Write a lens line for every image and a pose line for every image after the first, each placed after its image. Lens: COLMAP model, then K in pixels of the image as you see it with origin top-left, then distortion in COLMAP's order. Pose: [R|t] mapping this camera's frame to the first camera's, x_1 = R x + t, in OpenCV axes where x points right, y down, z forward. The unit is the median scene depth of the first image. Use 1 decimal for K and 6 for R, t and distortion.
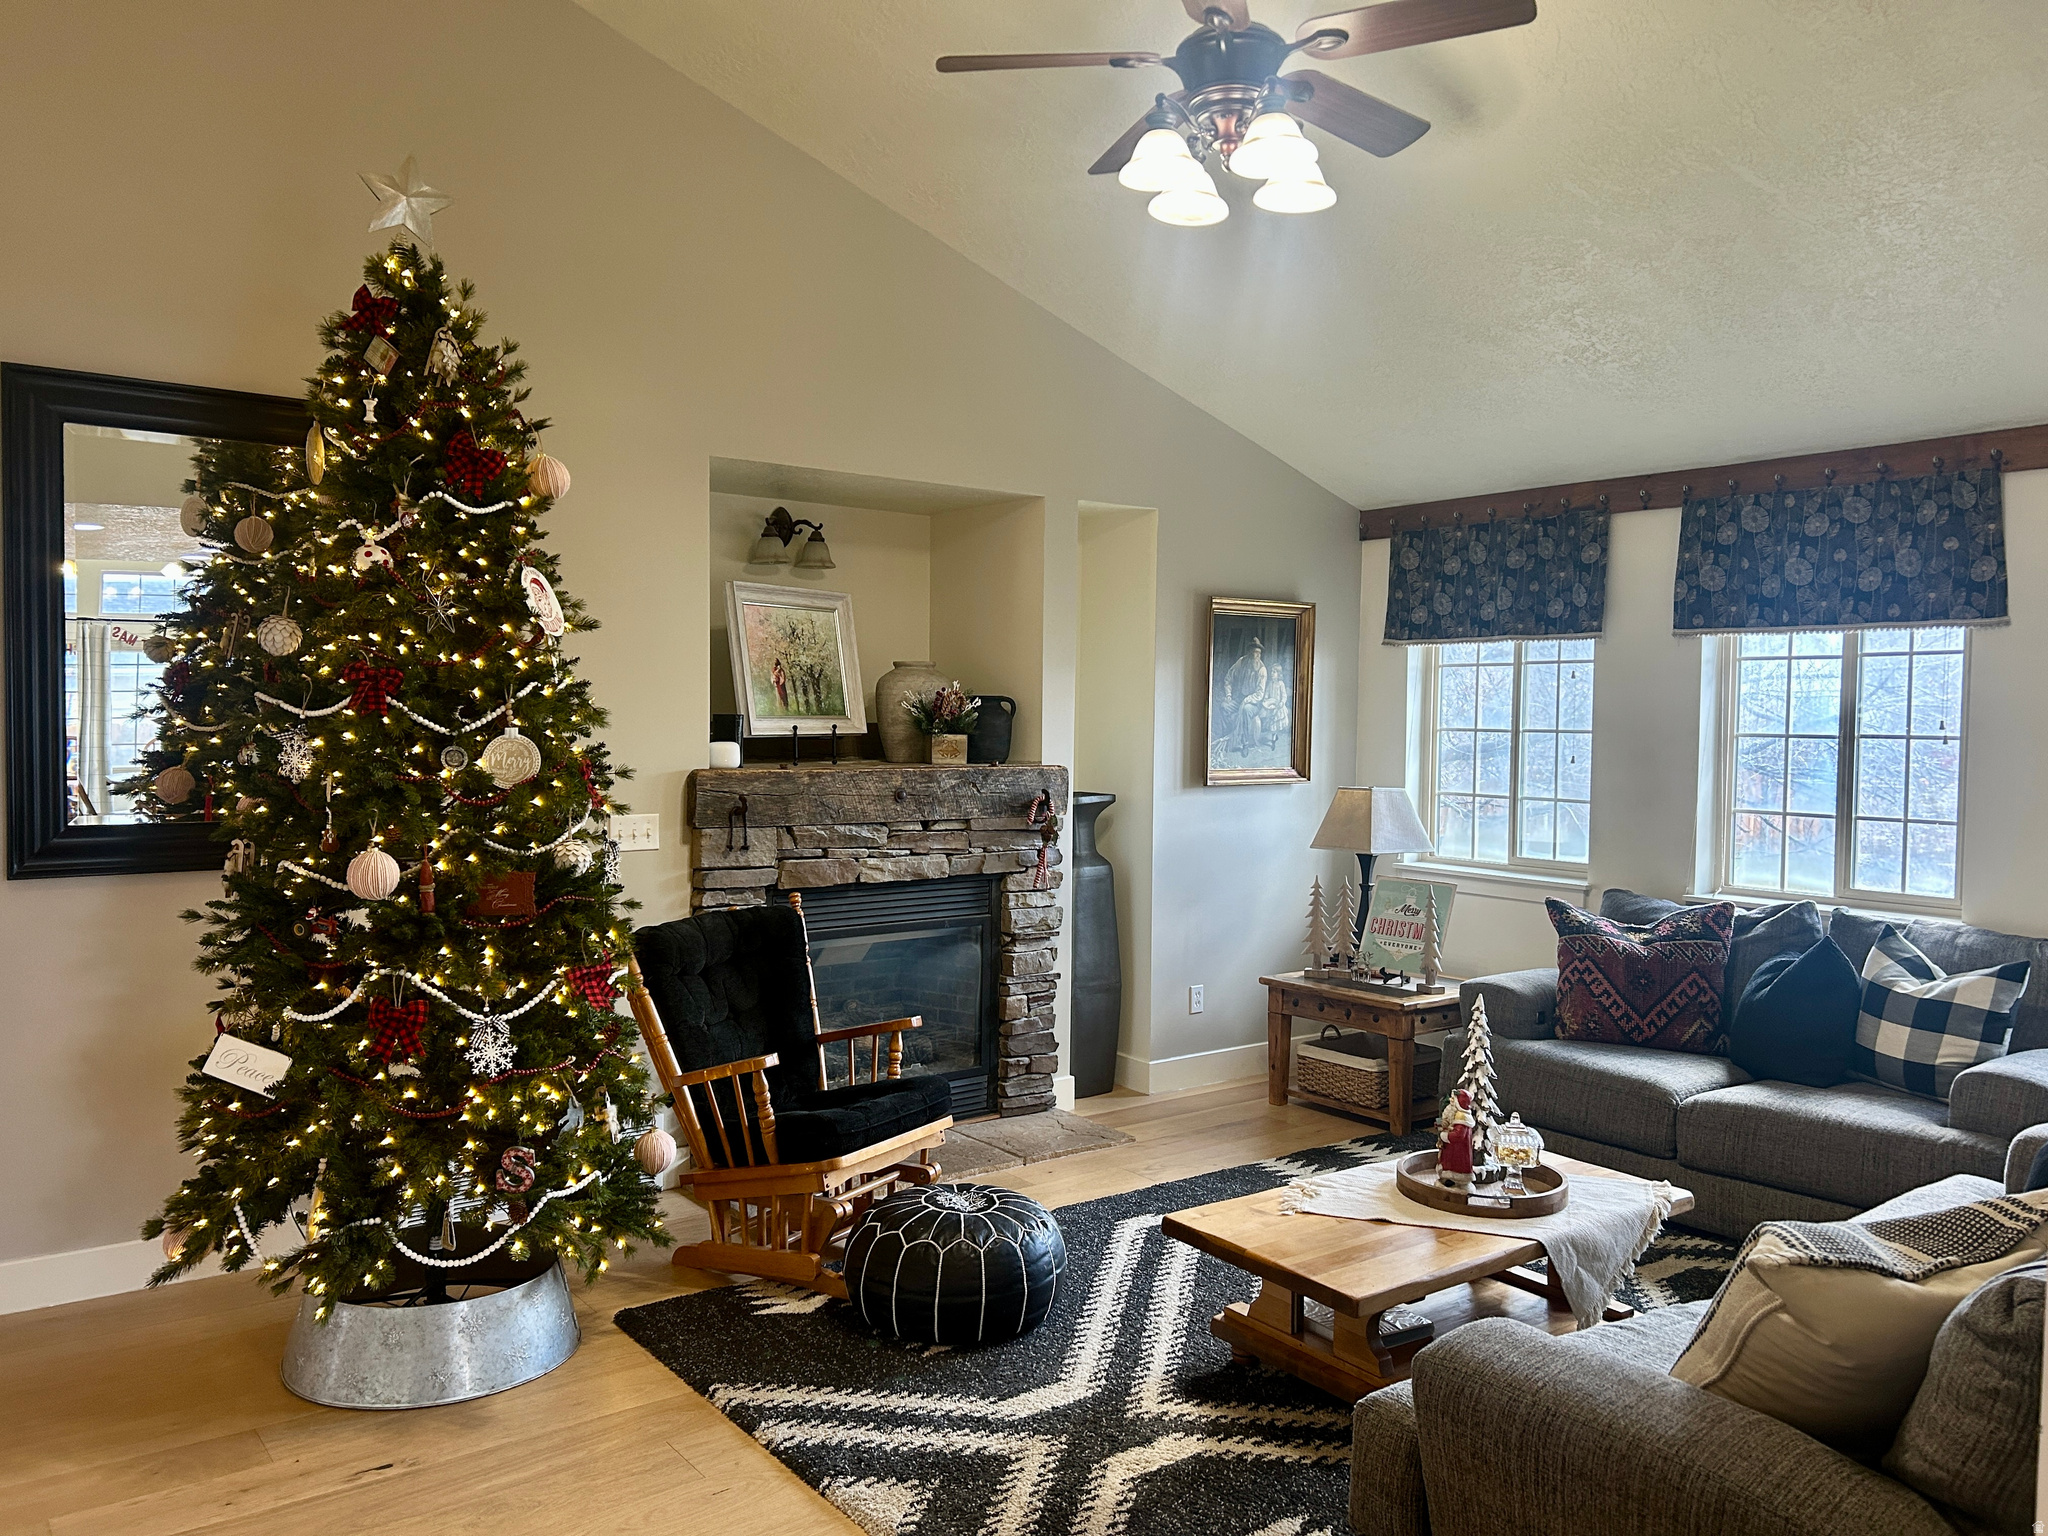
lens RADIAL K [[1537.4, 0, 1024.2], [0, 1537.4, 789.4], [0, 0, 1]] dist [0.070948, -0.081738]
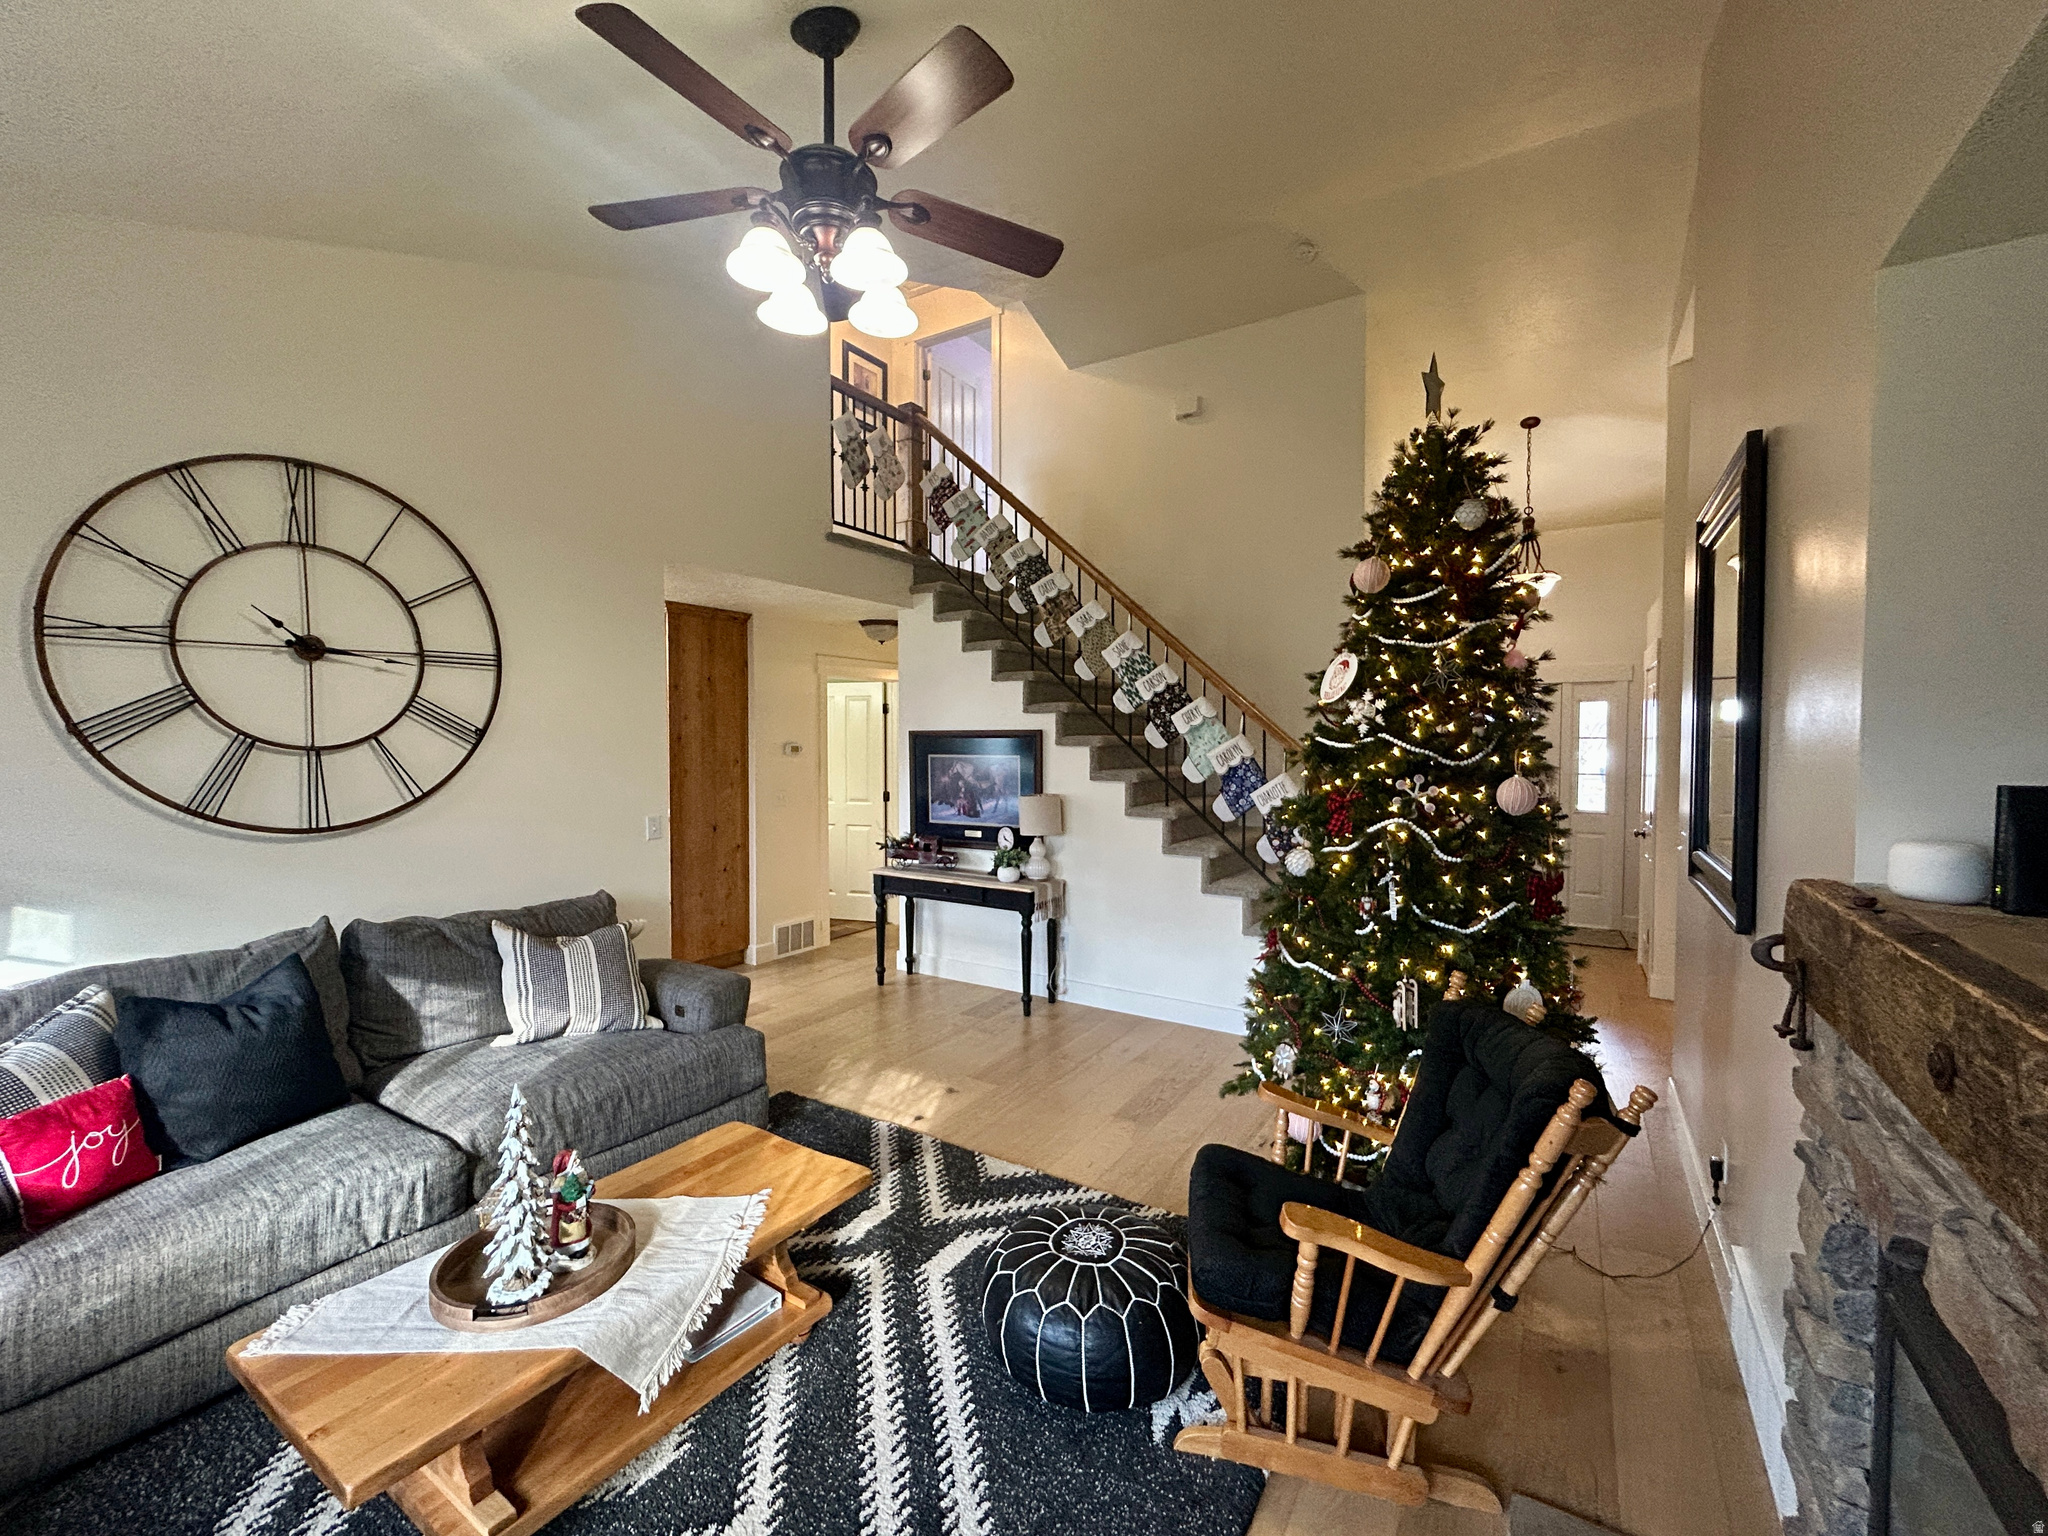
lens RADIAL K [[858.4, 0, 1024.0], [0, 858.4, 768.0], [0, 0, 1]] dist [-0.001700, -0.000131]
pose [[-0.934184, -0.003543, -0.356775, 0.147292], [-0.031634, 0.996835, 0.072931, -0.060755], [0.355388, 0.079417, -0.931339, 1.100648]]
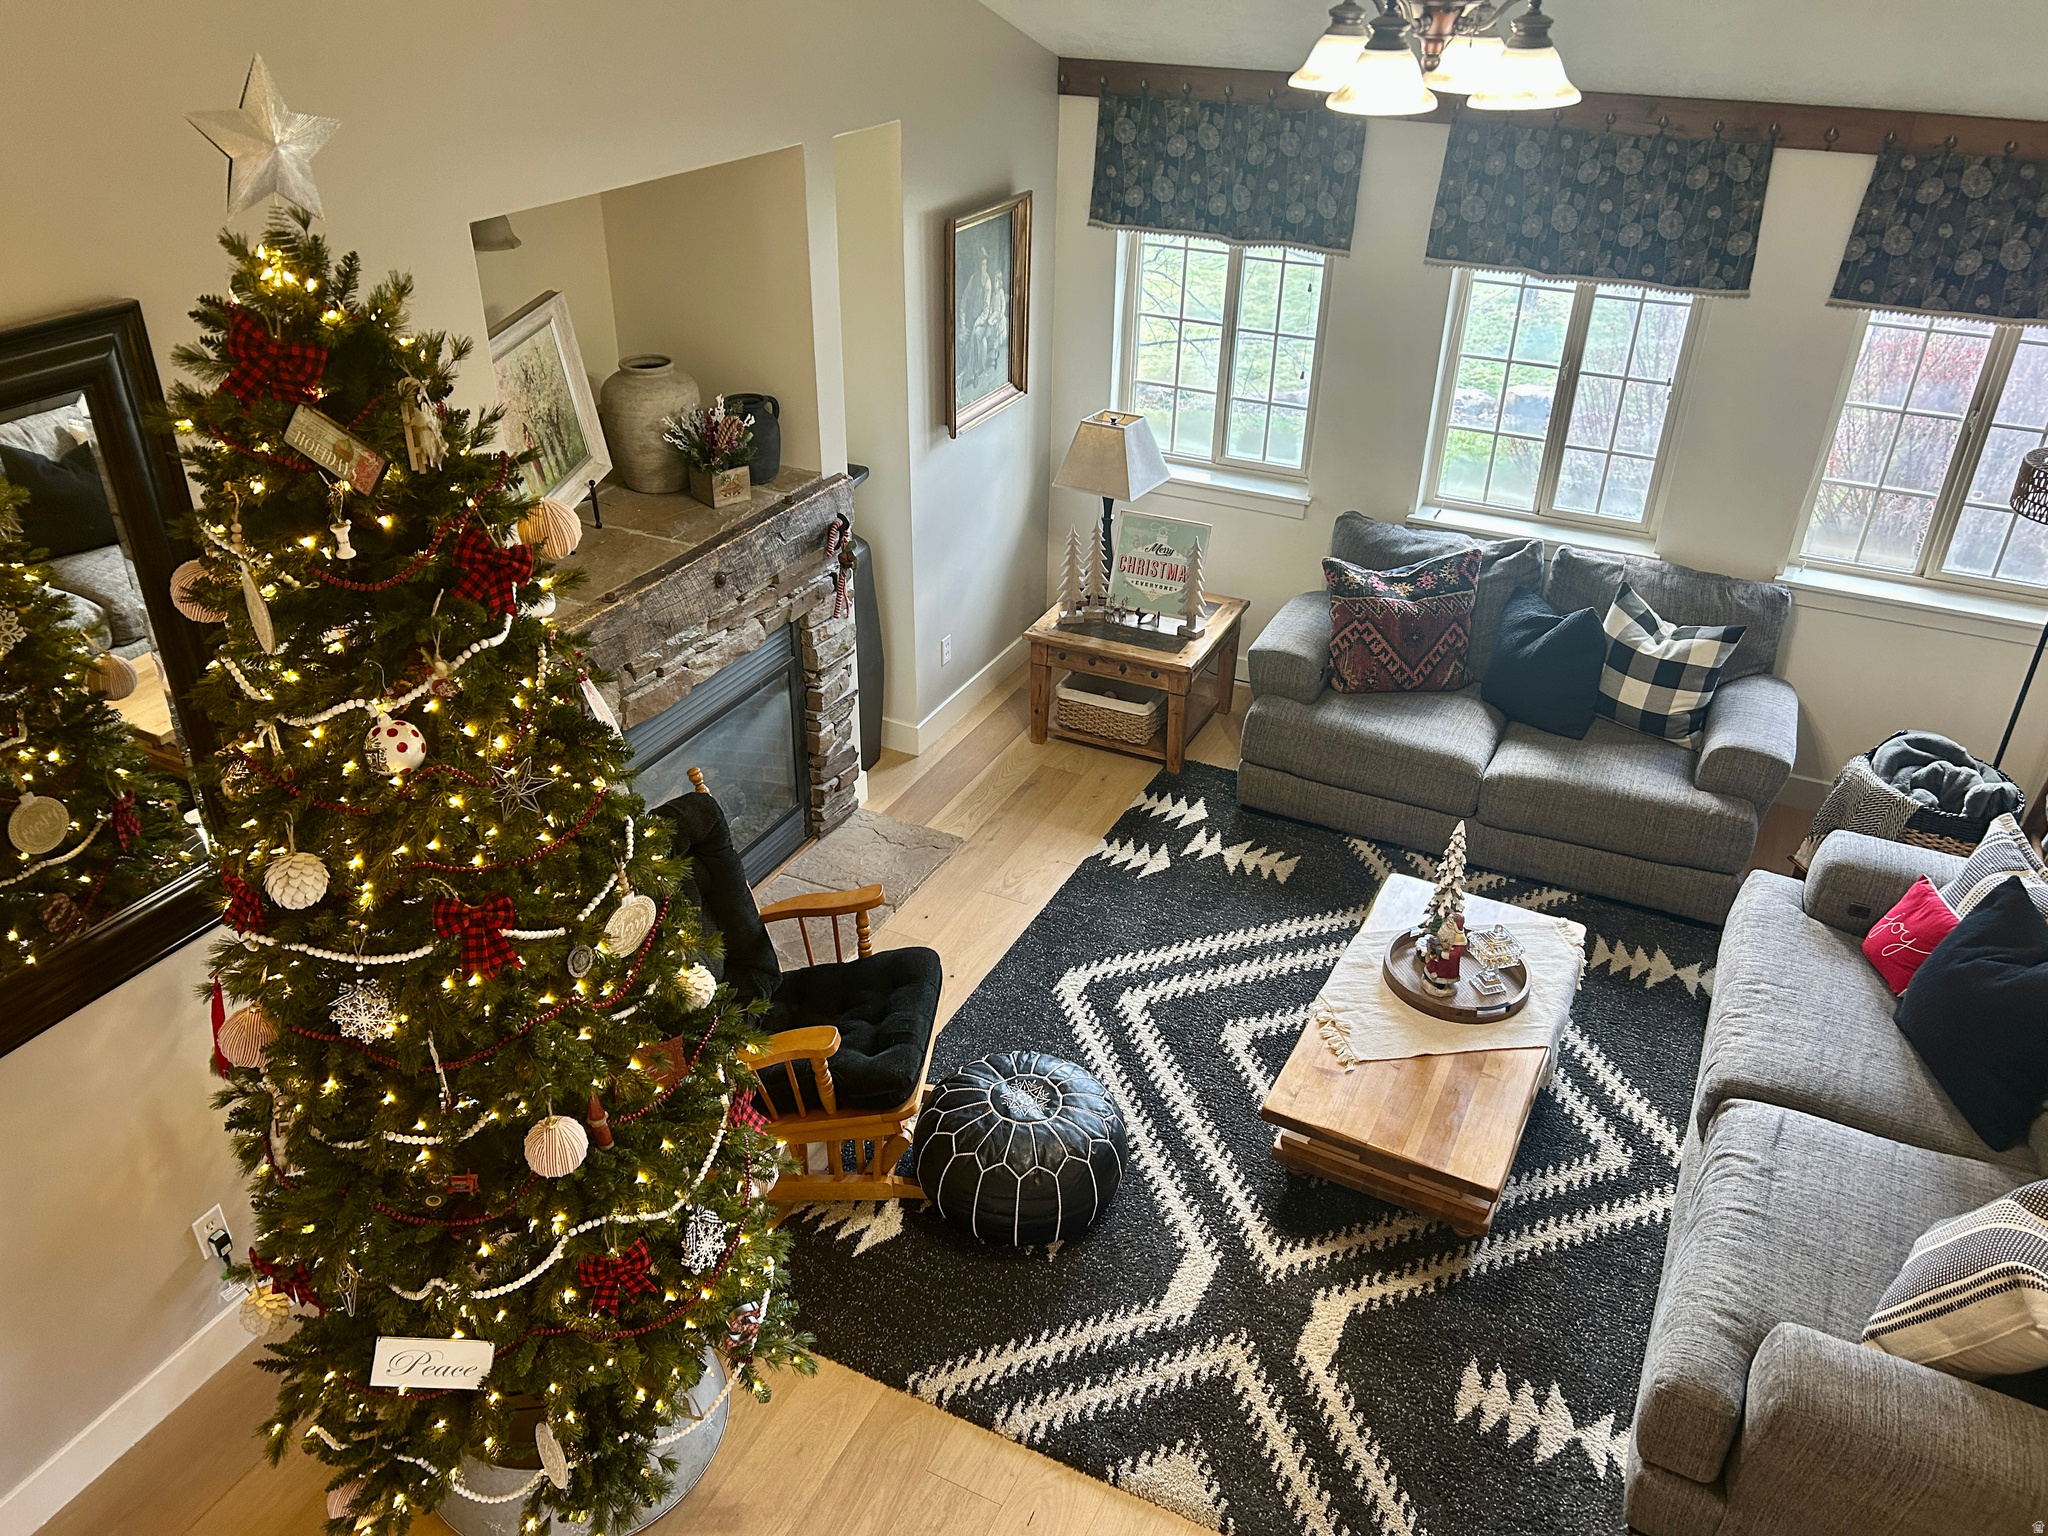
lens RADIAL K [[1537.4, 0, 1024.2], [0, 1537.4, 789.4], [0, 0, 1]] dist [0.070948, -0.081738]
pose [[0.892910, -0.230751, 0.386608, -0.291197], [0.020304, 0.878444, 0.477414, -0.302412], [-0.449777, -0.418438, 0.789056, 0.203326]]
